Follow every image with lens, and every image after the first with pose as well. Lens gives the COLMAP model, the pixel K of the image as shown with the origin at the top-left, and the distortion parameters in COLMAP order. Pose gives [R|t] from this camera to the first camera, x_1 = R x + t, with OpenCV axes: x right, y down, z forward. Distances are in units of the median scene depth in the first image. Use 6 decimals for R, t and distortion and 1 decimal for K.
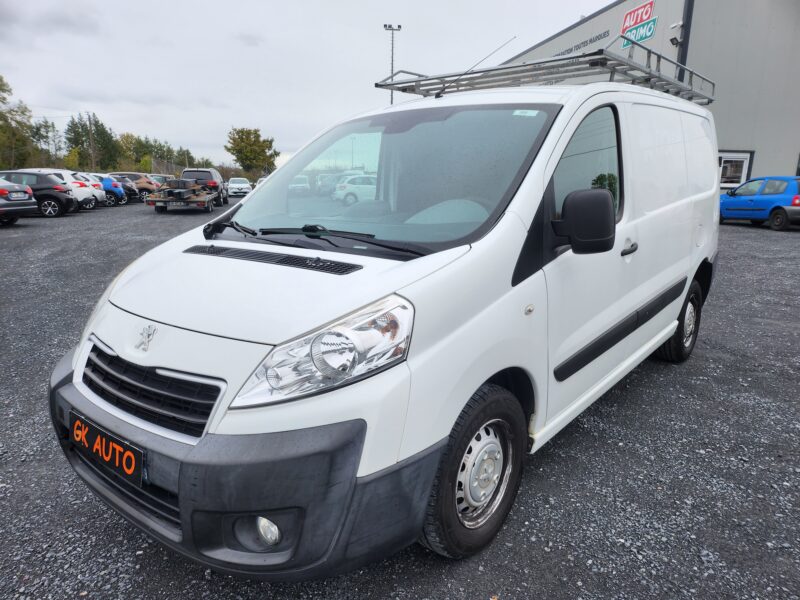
lens RADIAL K [[566.4, 0, 406.4], [0, 566.4, 295.2], [0, 0, 1]] dist [0.053889, -0.051546]
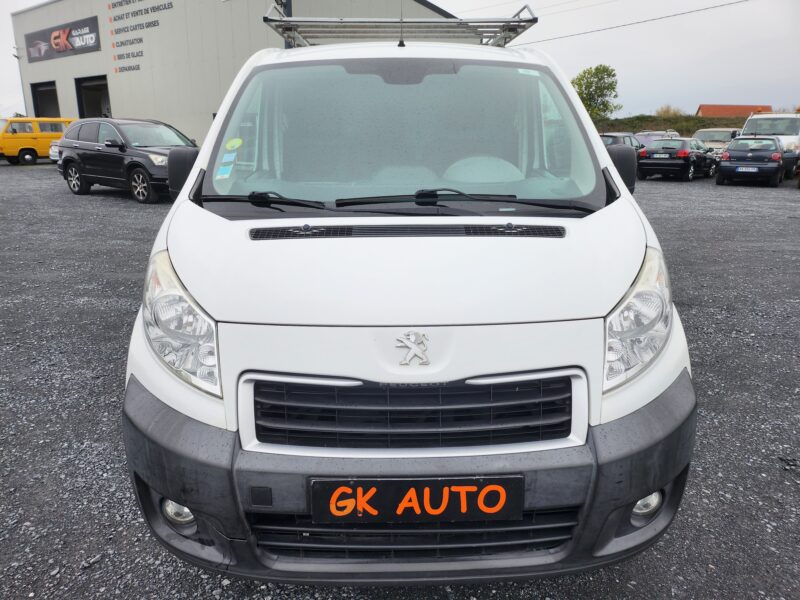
lens RADIAL K [[566.4, 0, 406.4], [0, 566.4, 295.2], [0, 0, 1]] dist [0.053889, -0.051546]
pose [[0.763083, -0.171542, 0.623119, -0.873694], [0.125471, 0.985109, 0.117543, -0.081237], [-0.634004, -0.011511, 0.773244, 0.400126]]
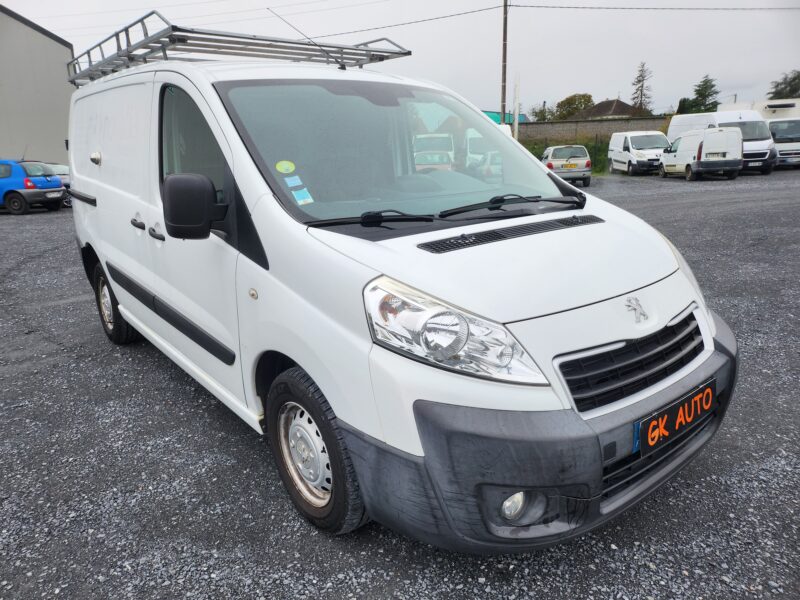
lens RADIAL K [[566.4, 0, 406.4], [0, 566.4, 295.2], [0, 0, 1]] dist [0.053889, -0.051546]
pose [[0.213599, -0.247028, 0.945173, -1.395101], [0.223266, 0.954240, 0.198942, -0.223338], [-0.951067, 0.168531, 0.258978, 1.061614]]
